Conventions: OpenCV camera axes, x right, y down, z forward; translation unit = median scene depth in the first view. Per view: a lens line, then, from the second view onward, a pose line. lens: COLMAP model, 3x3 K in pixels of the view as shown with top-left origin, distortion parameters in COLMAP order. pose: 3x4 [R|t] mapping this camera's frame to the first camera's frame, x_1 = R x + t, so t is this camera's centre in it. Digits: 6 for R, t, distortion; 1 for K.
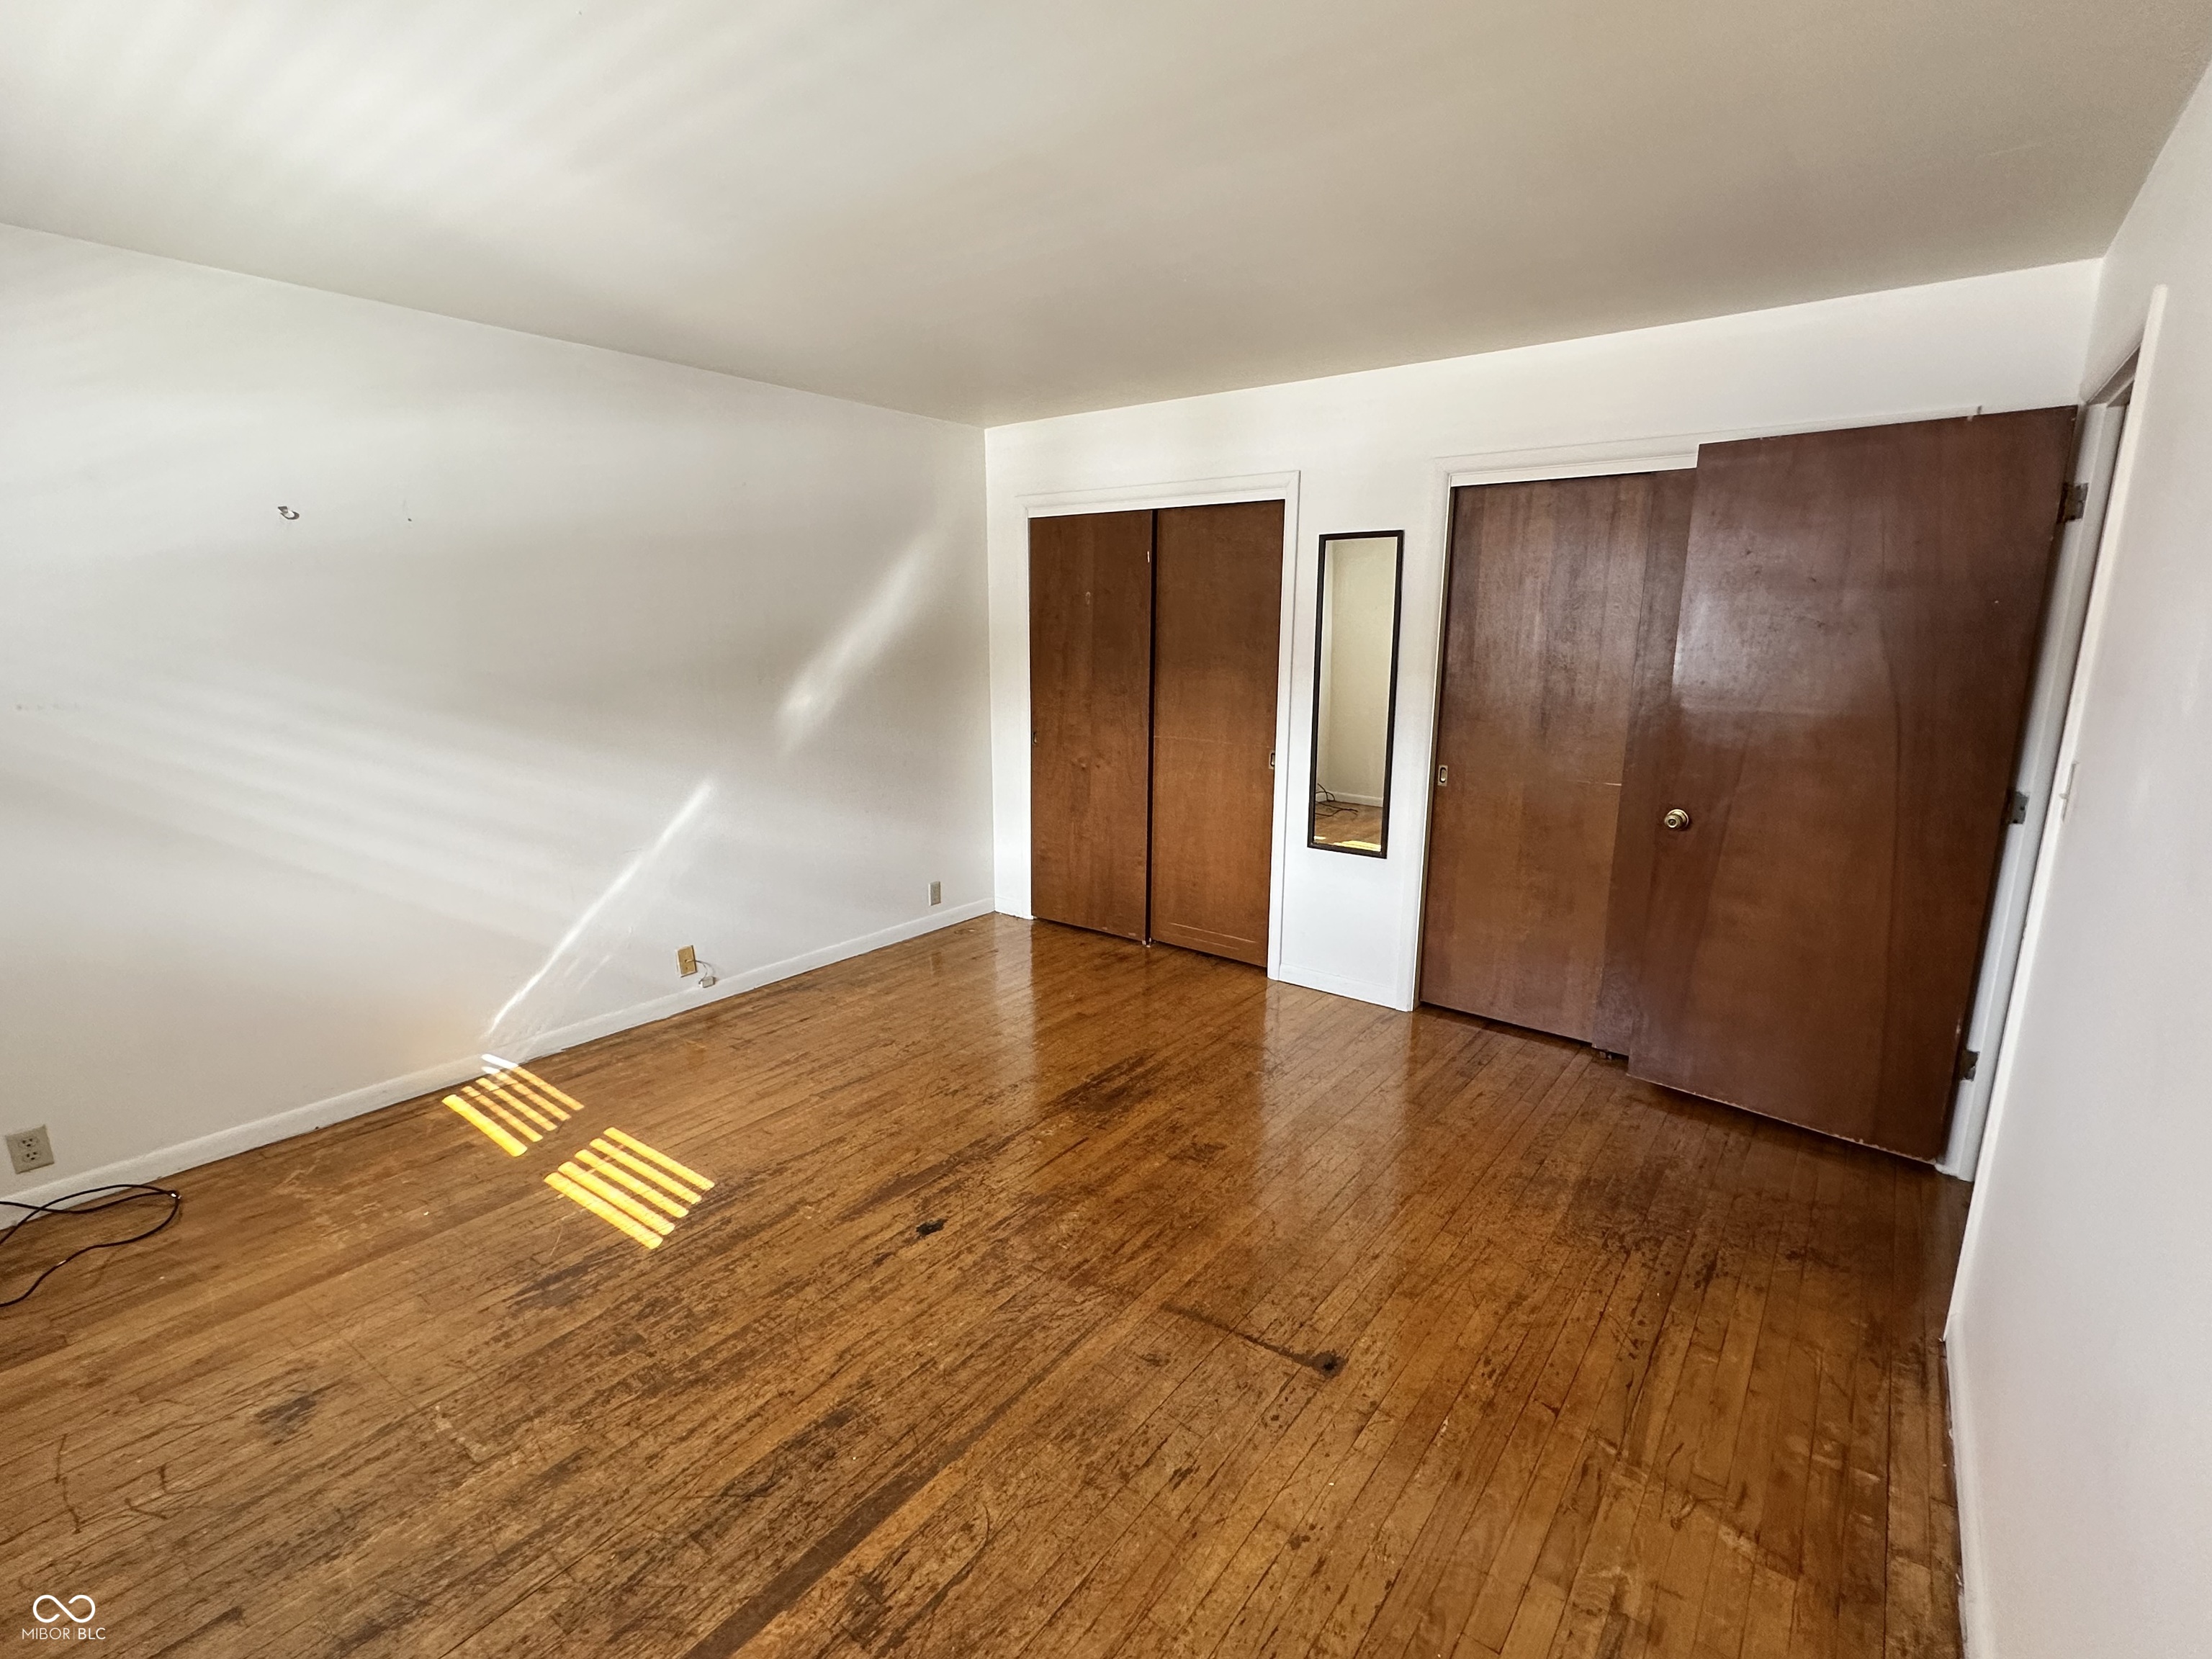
lens RADIAL K [[1017.3, 0, 1104.6], [0, 1017.3, 829.7], [0, 0, 1]] dist [0.000810, -0.000073]
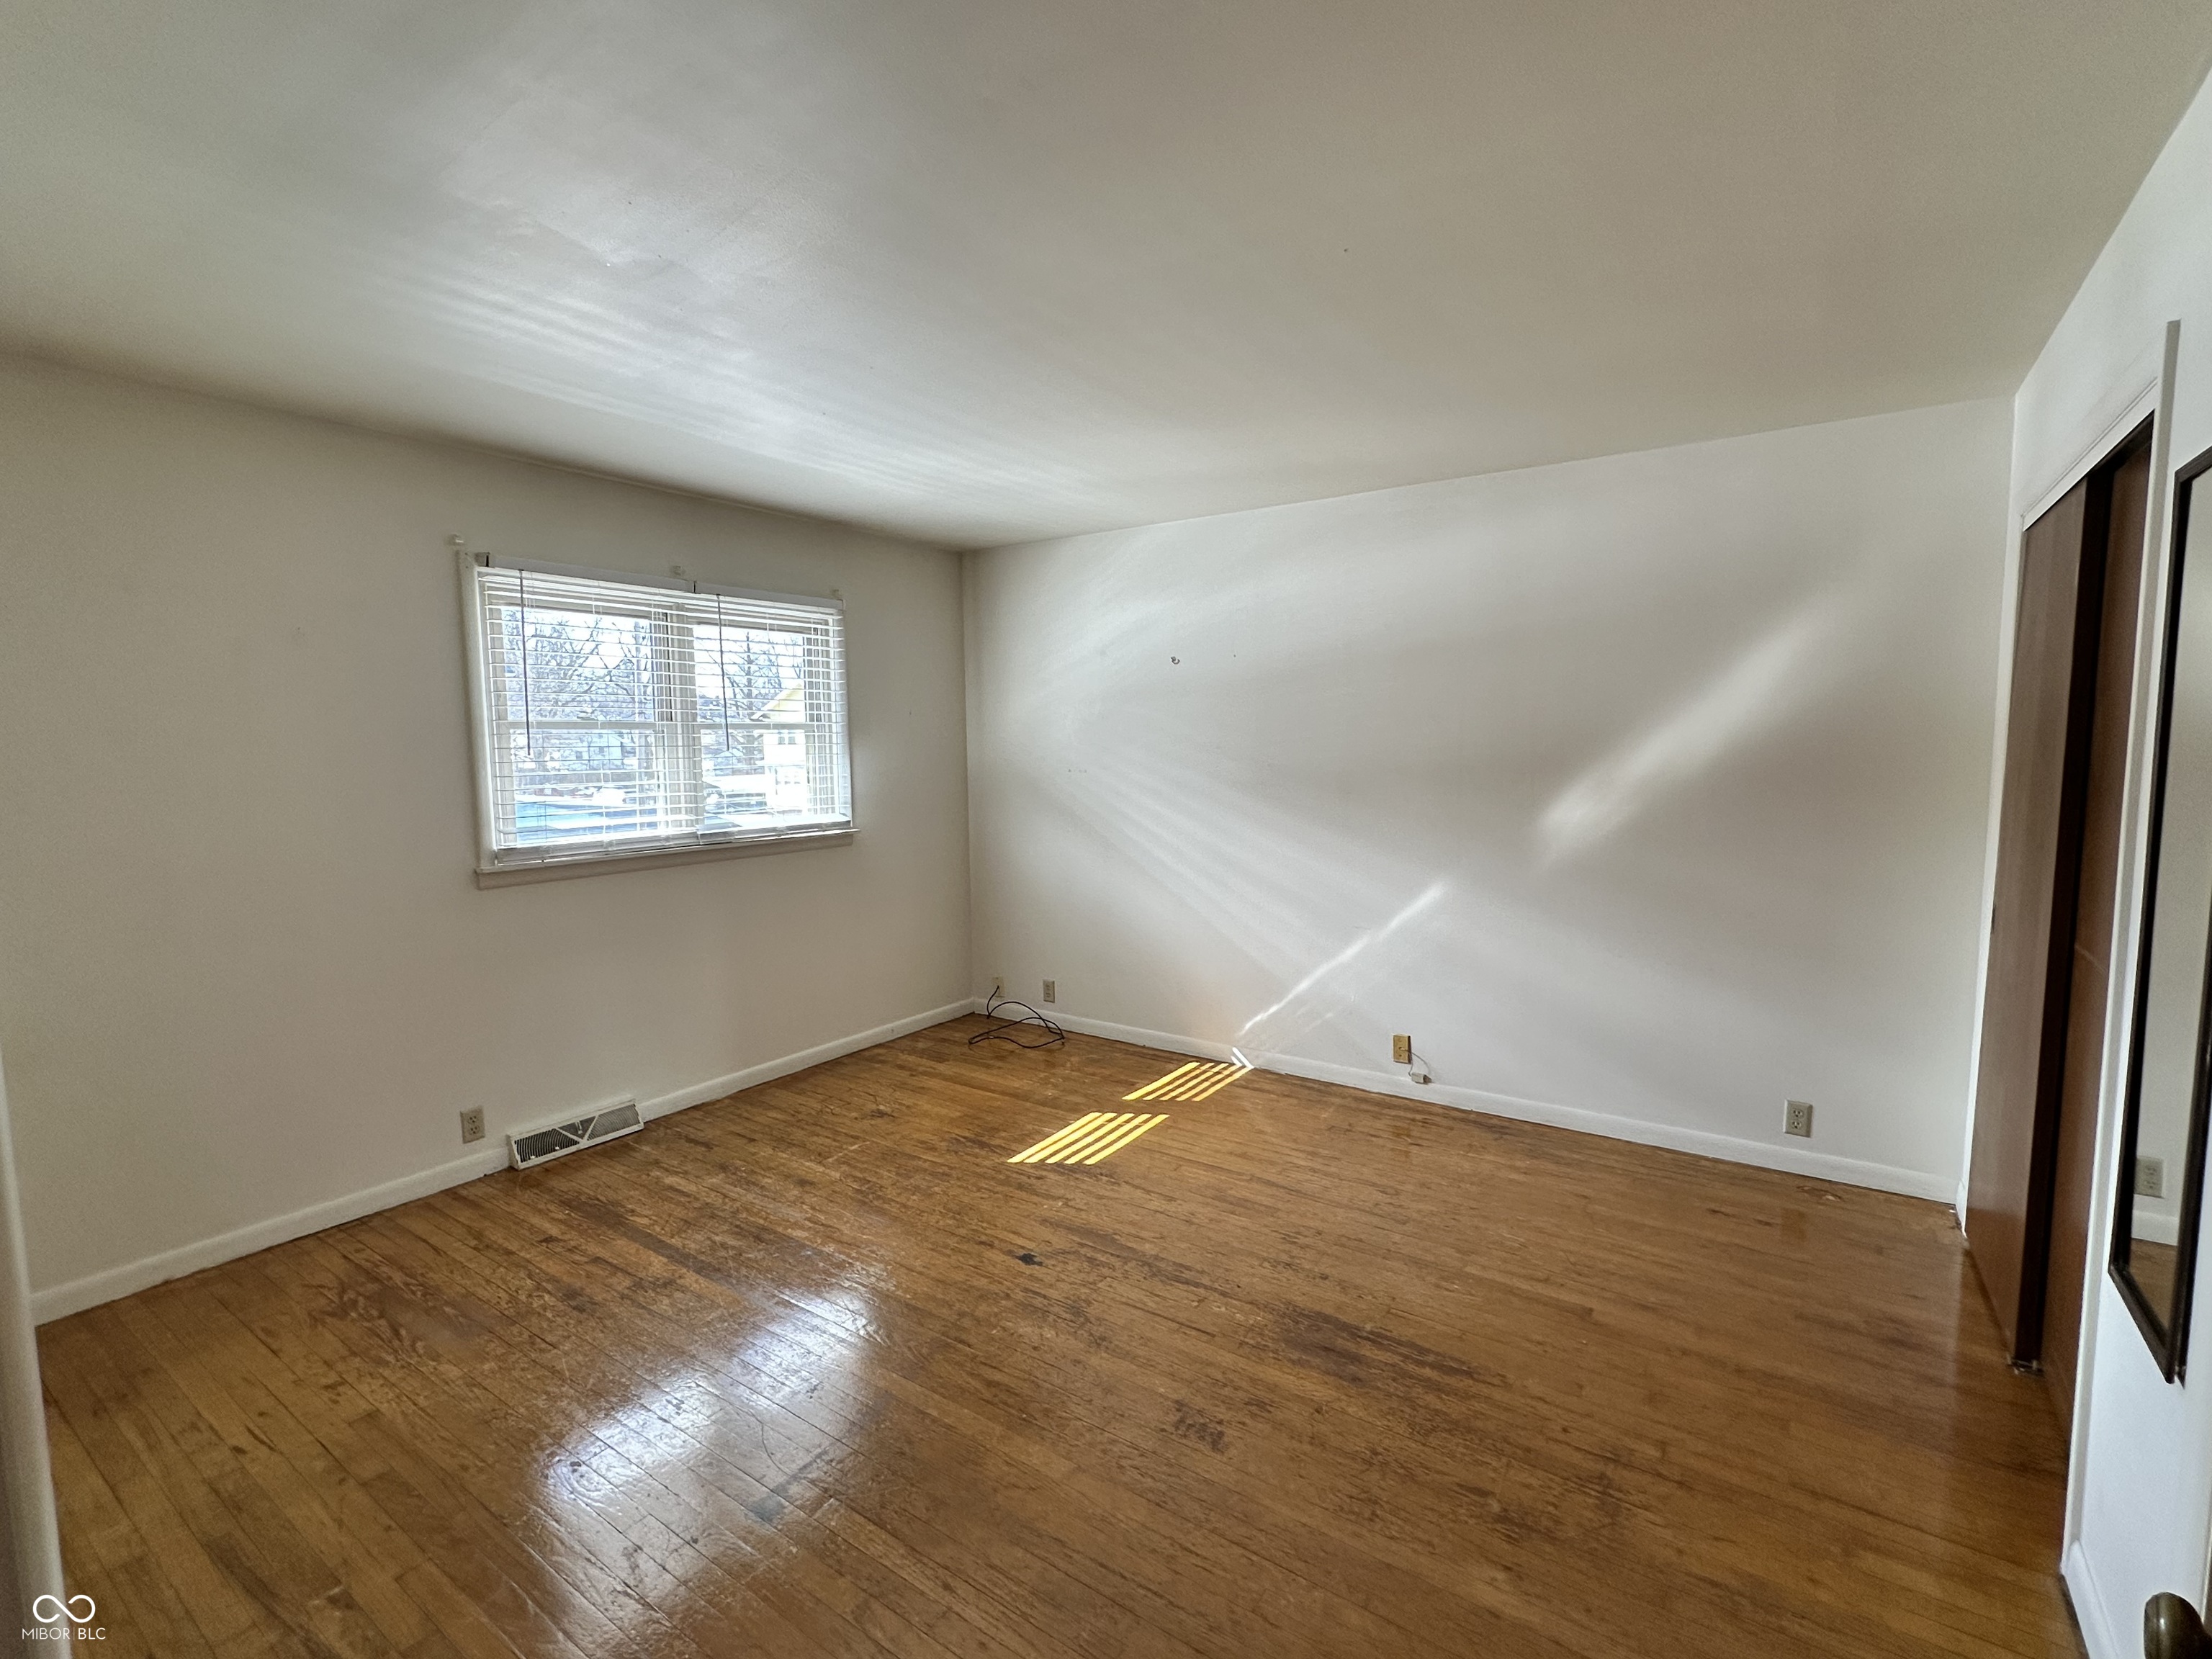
lens RADIAL K [[1017.3, 0, 1102.3], [0, 1017.3, 832.1], [0, 0, 1]] dist [0.000810, -0.000073]
pose [[0.043355, 0.090083, -0.994990, 0.710383], [-0.193168, 0.977889, 0.080118, -0.133446], [0.980207, 0.188726, 0.059797, 0.735325]]
